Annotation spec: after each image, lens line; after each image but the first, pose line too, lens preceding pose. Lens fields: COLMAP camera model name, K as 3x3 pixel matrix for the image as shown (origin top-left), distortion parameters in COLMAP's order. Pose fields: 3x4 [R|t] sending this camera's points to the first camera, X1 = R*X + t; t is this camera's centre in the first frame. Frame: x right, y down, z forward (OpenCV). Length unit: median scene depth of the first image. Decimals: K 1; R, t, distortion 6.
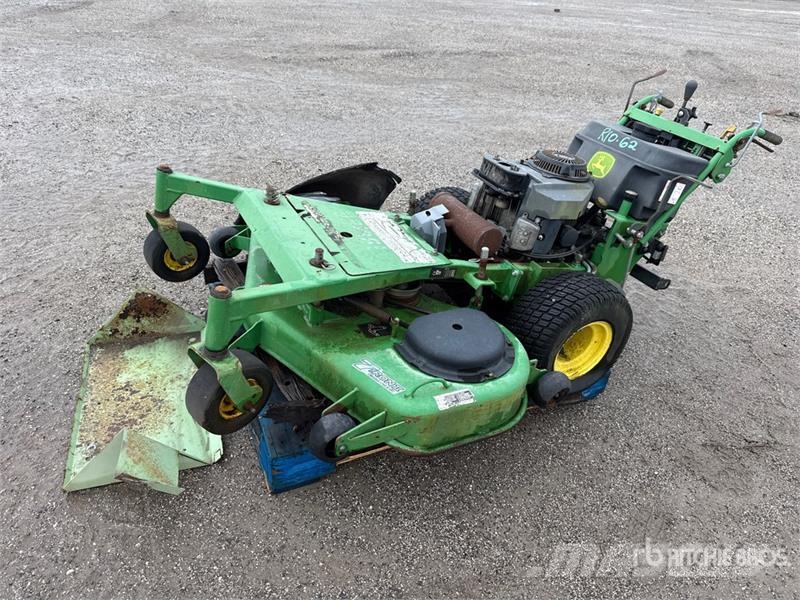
lens RADIAL K [[564.6, 0, 399.3], [0, 564.6, 294.7], [0, 0, 1]] dist [0.053153, -0.056777]
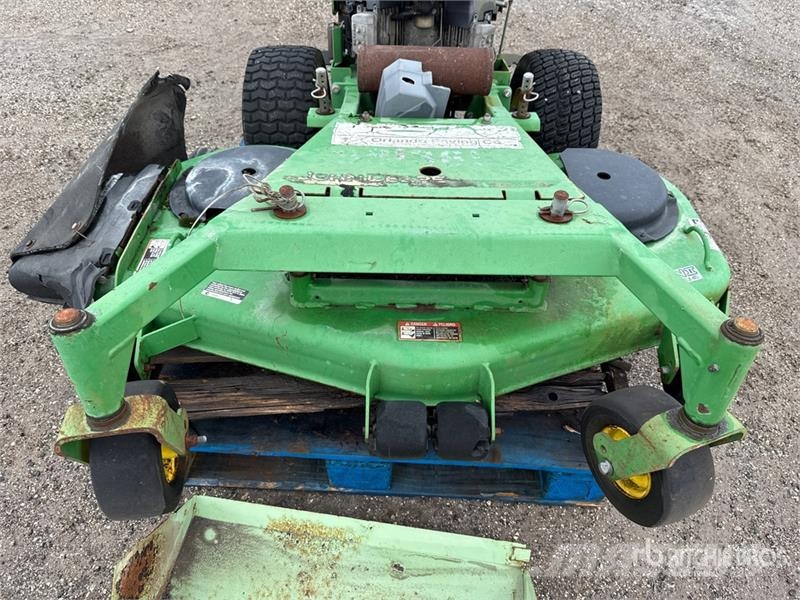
lens RADIAL K [[576.2, 0, 397.6], [0, 576.2, 296.1], [0, 0, 1]] dist [0.034803, -0.054714]
pose [[0.465646, -0.696655, 0.545752, -0.492781], [0.492766, 0.716351, 0.493988, -0.304607], [-0.735089, 0.038904, 0.676854, 0.577579]]
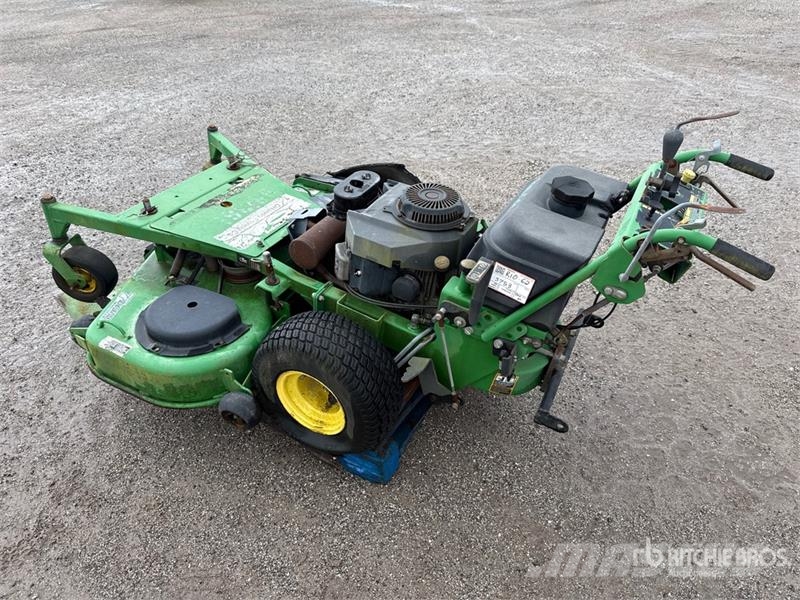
lens RADIAL K [[575.2, 0, 400.0], [0, 575.2, 300.0], [0, 0, 1]] dist [0.063817, -0.057114]
pose [[0.567474, 0.380292, -0.730309, 0.971572], [-0.356722, 0.912942, 0.198210, -0.268134], [0.742107, 0.148038, 0.653729, 0.483341]]
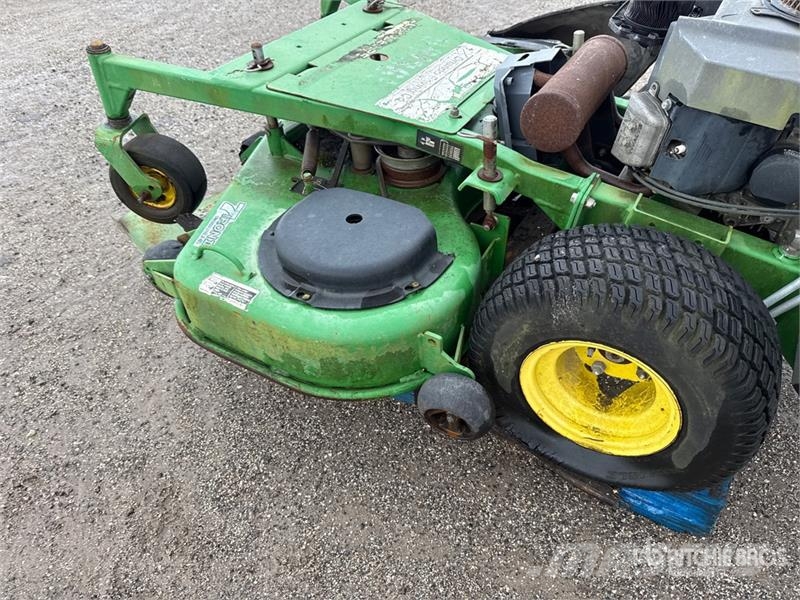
lens RADIAL K [[564.6, 0, 399.3], [0, 564.6, 294.7], [0, 0, 1]] dist [0.053153, -0.056777]
pose [[0.527609, 0.443873, -0.724296, 0.522838], [-0.339979, 0.891700, 0.298807, -0.059522], [0.778487, 0.088592, 0.621377, 0.565607]]
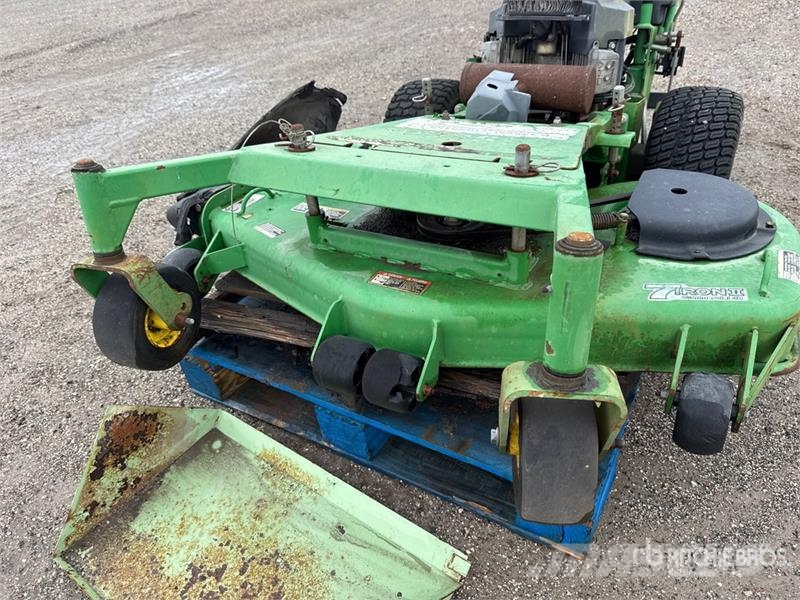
lens RADIAL K [[563.5, 0, 401.9], [0, 563.5, 297.3], [0, 0, 1]] dist [0.048038, -0.061623]
pose [[0.809568, -0.463967, 0.359630, -0.407239], [0.444945, 0.884606, 0.139628, -0.064082], [-0.382914, 0.046977, 0.922589, 0.425275]]
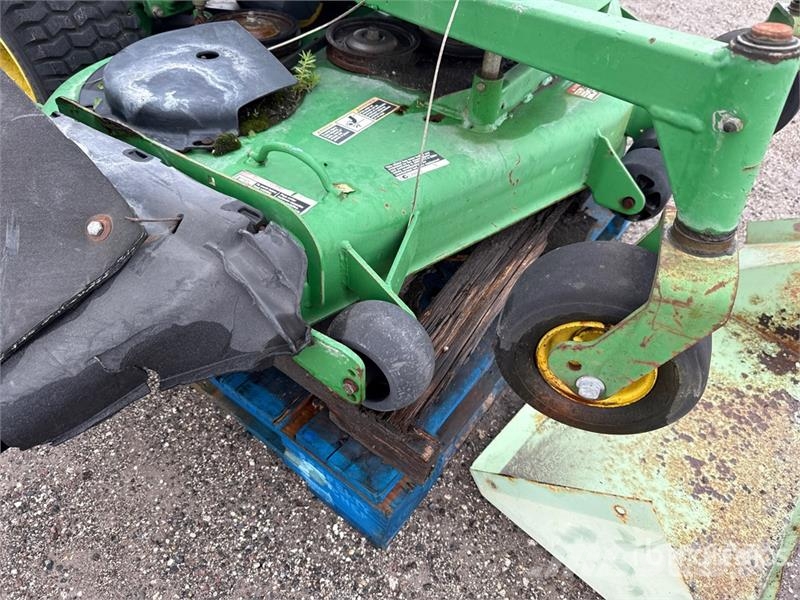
lens RADIAL K [[576.2, 0, 397.6], [0, 576.2, 296.1], [0, 0, 1]] dist [0.034803, -0.054714]
pose [[-0.467670, -0.717889, 0.515675, -0.512898], [0.347394, 0.387176, 0.854056, -0.407407], [-0.812774, 0.578559, 0.068320, 1.120873]]
